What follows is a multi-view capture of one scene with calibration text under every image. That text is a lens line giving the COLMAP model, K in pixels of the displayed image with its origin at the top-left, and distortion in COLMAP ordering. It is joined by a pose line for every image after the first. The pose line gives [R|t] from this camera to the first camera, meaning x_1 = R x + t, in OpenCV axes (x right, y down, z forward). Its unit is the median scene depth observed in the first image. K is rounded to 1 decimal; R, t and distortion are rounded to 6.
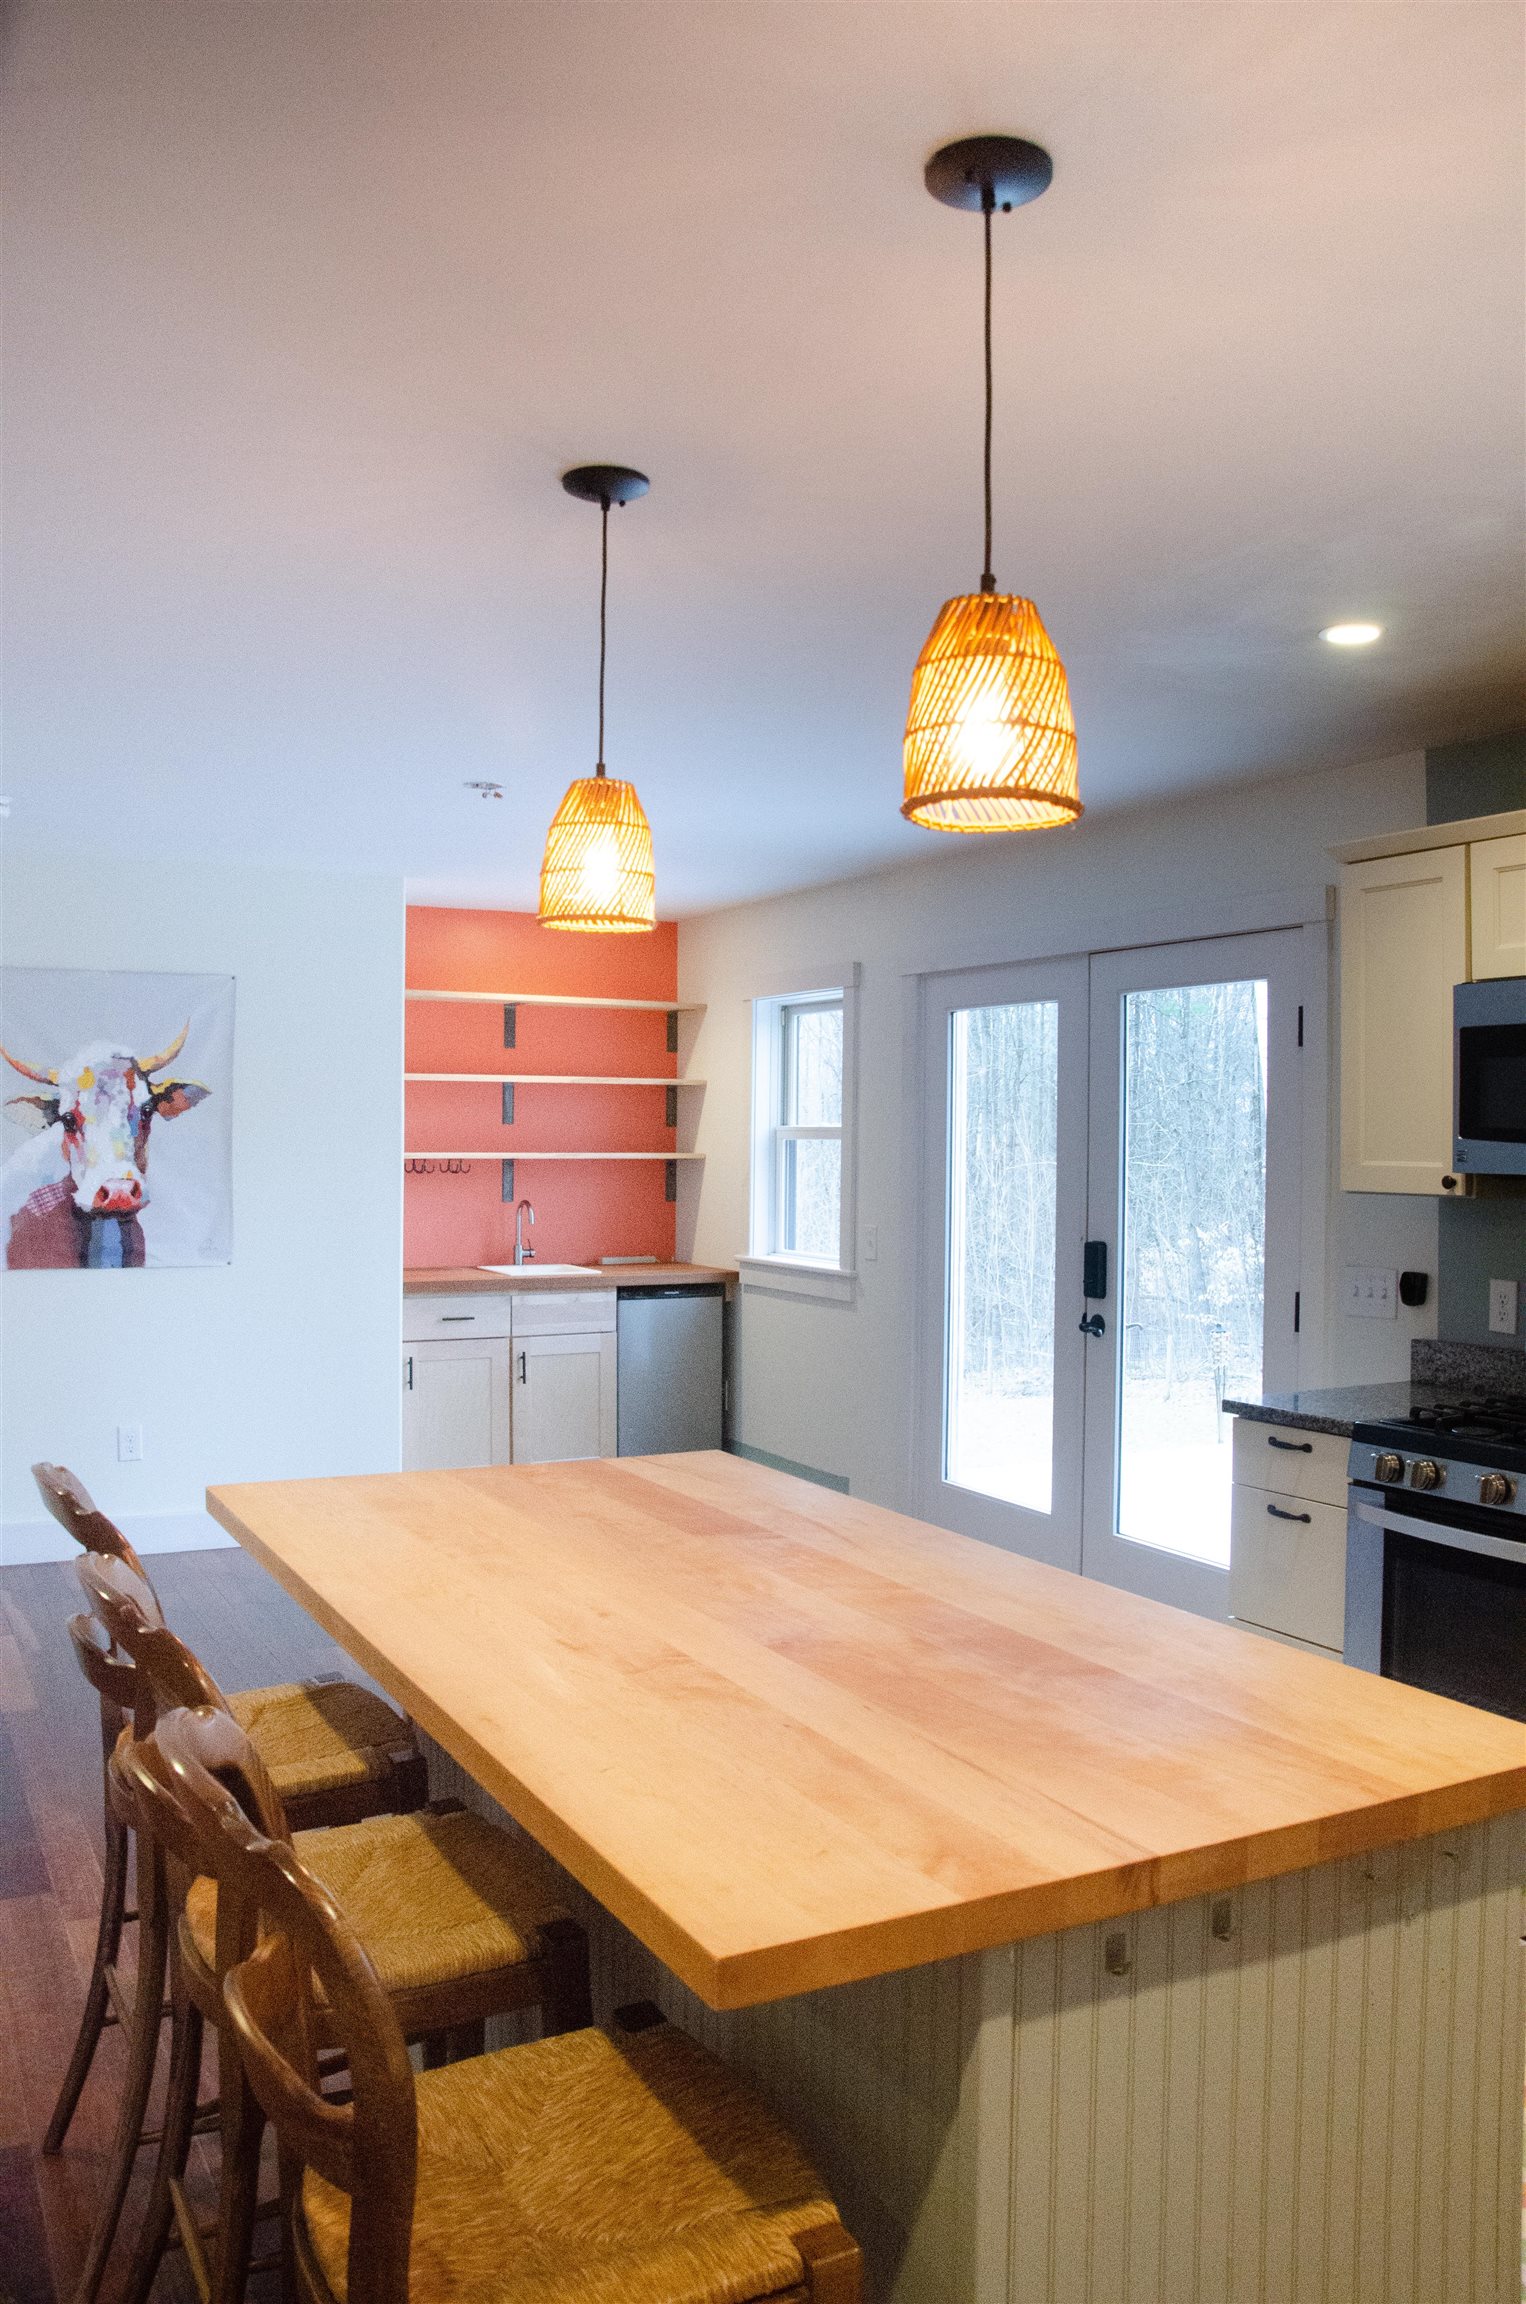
lens RADIAL K [[1777.9, 0, 752.3], [0, 1777.9, 1155.8], [0, 0, 1]] dist [-0.075289, 0.005736]
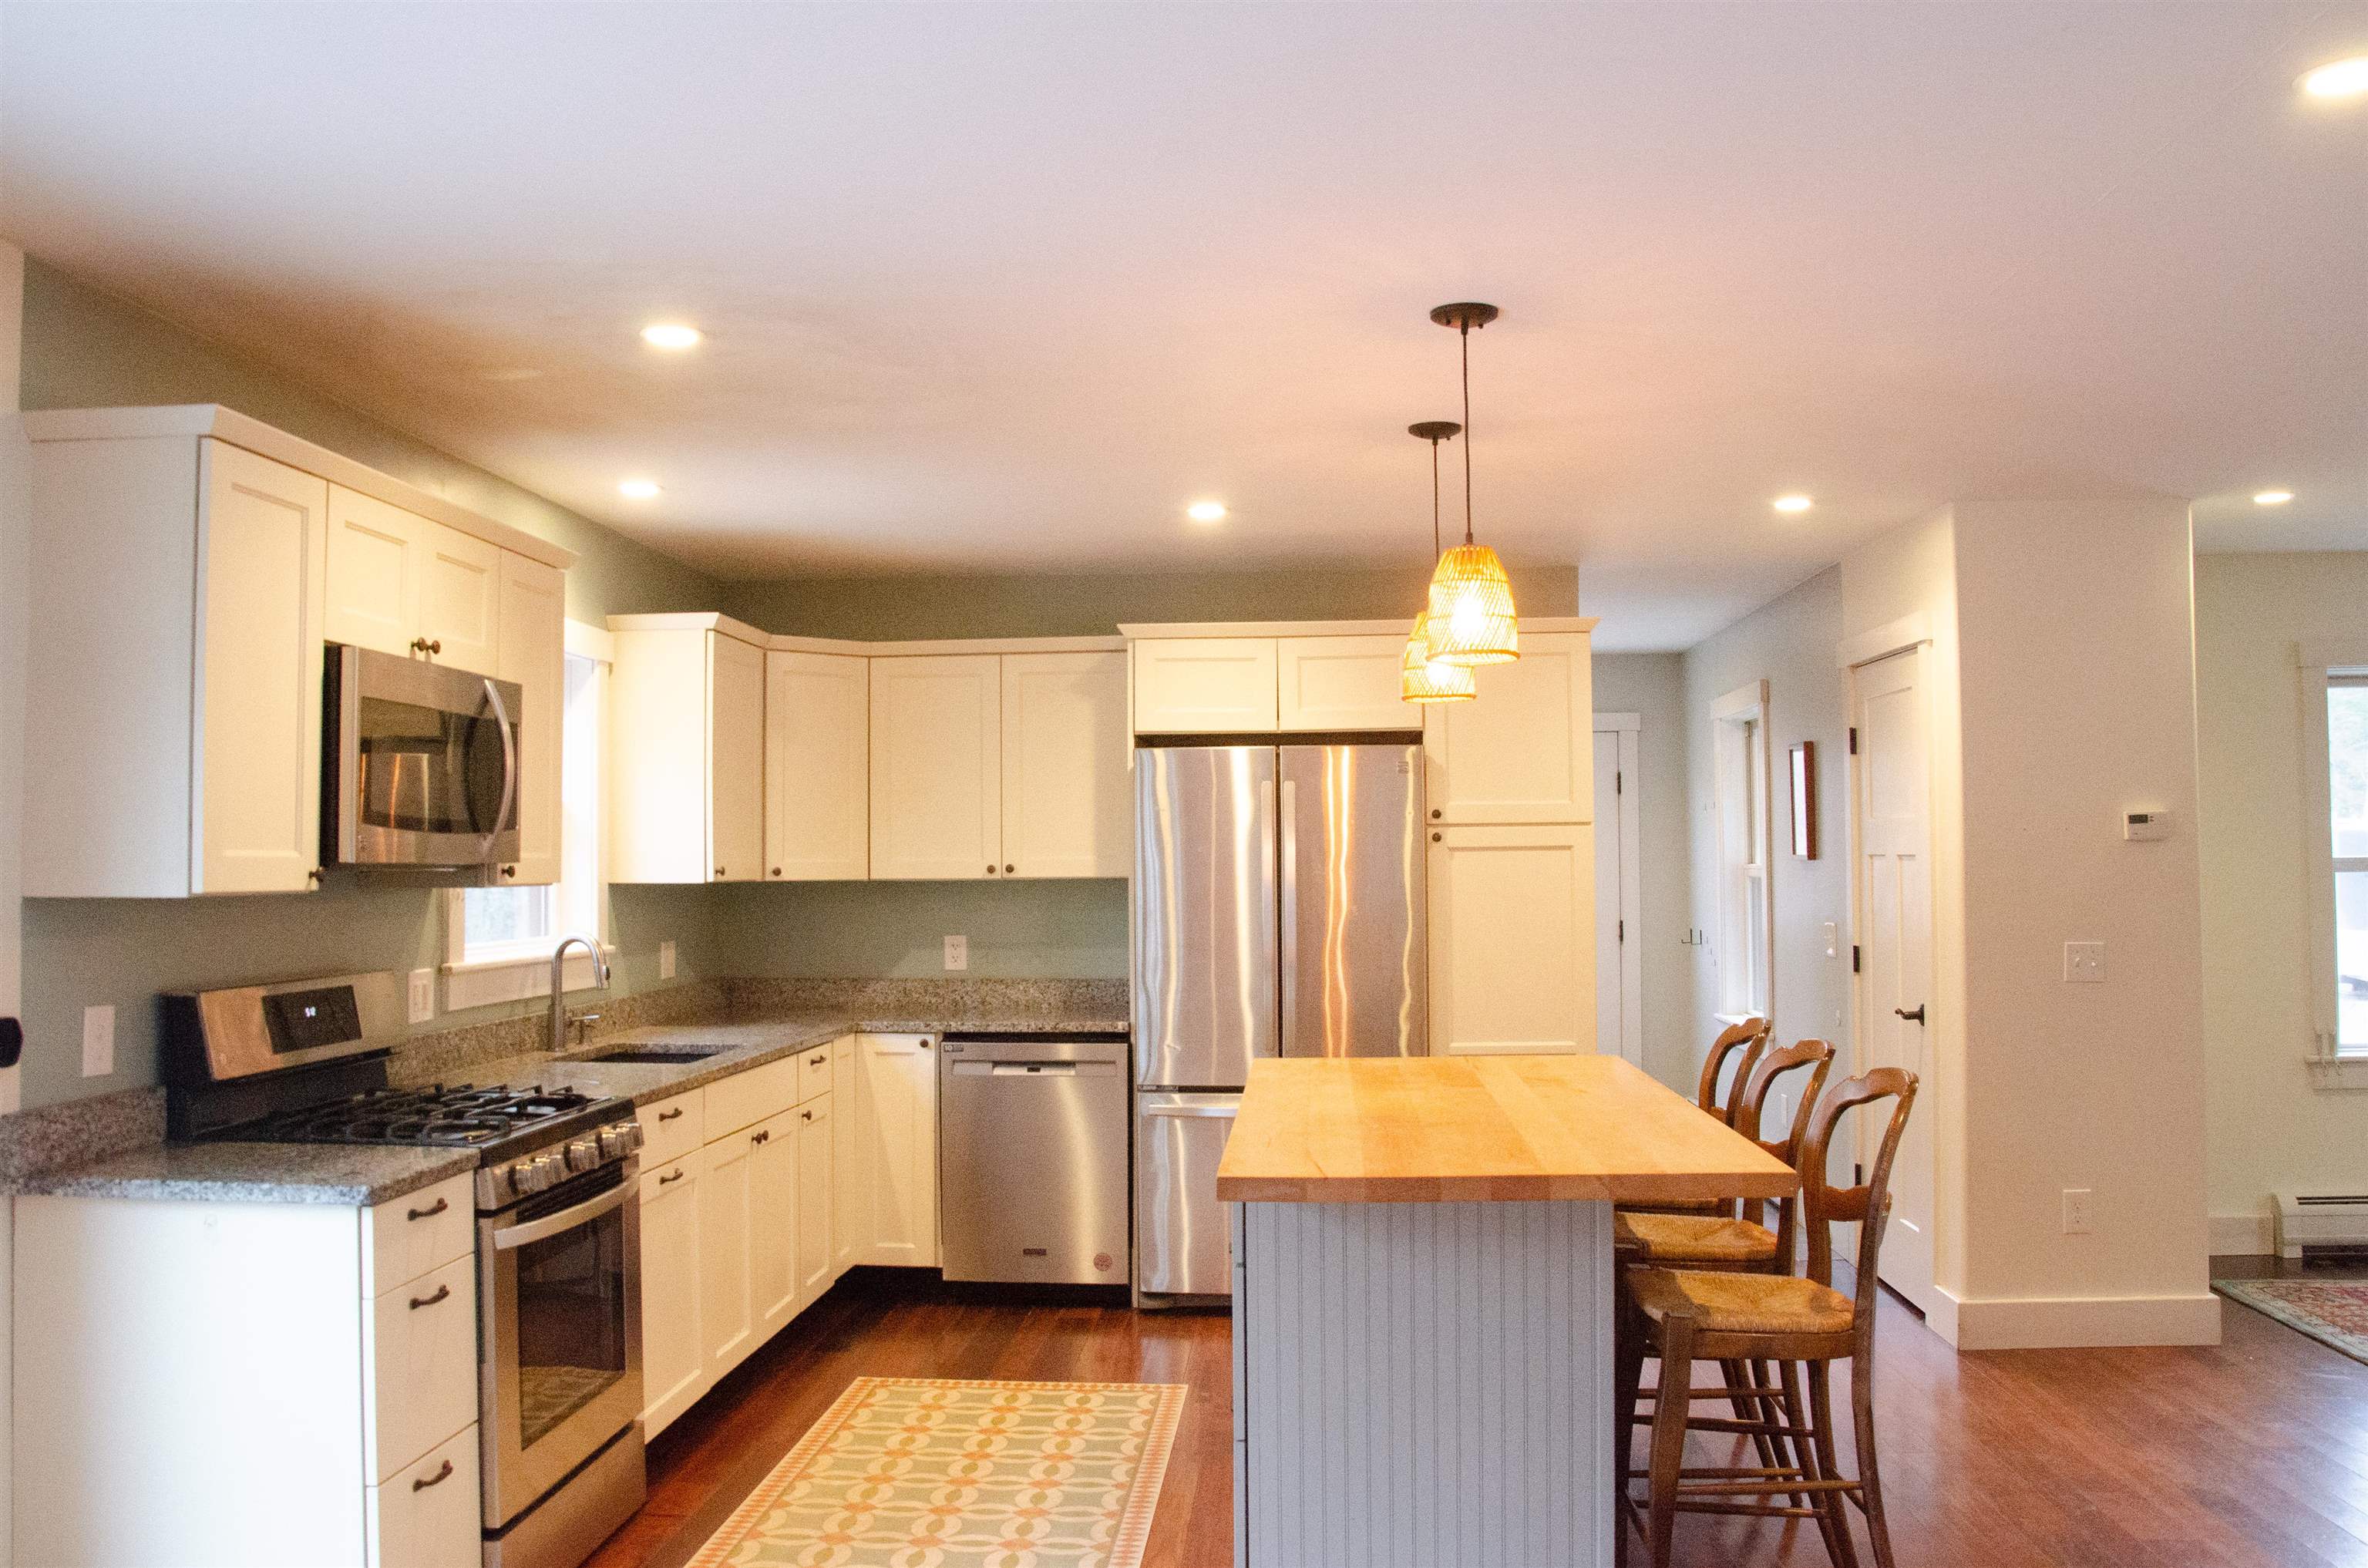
lens RADIAL K [[1827.4, 0, 1190.0], [0, 1827.4, 778.7], [0, 0, 1]] dist [-0.075289, 0.005736]
pose [[-0.850341, 0.021482, 0.525794, -0.252183], [0.005909, 0.999493, -0.031279, -0.000764], [-0.526199, -0.023491, -0.850037, 0.924928]]
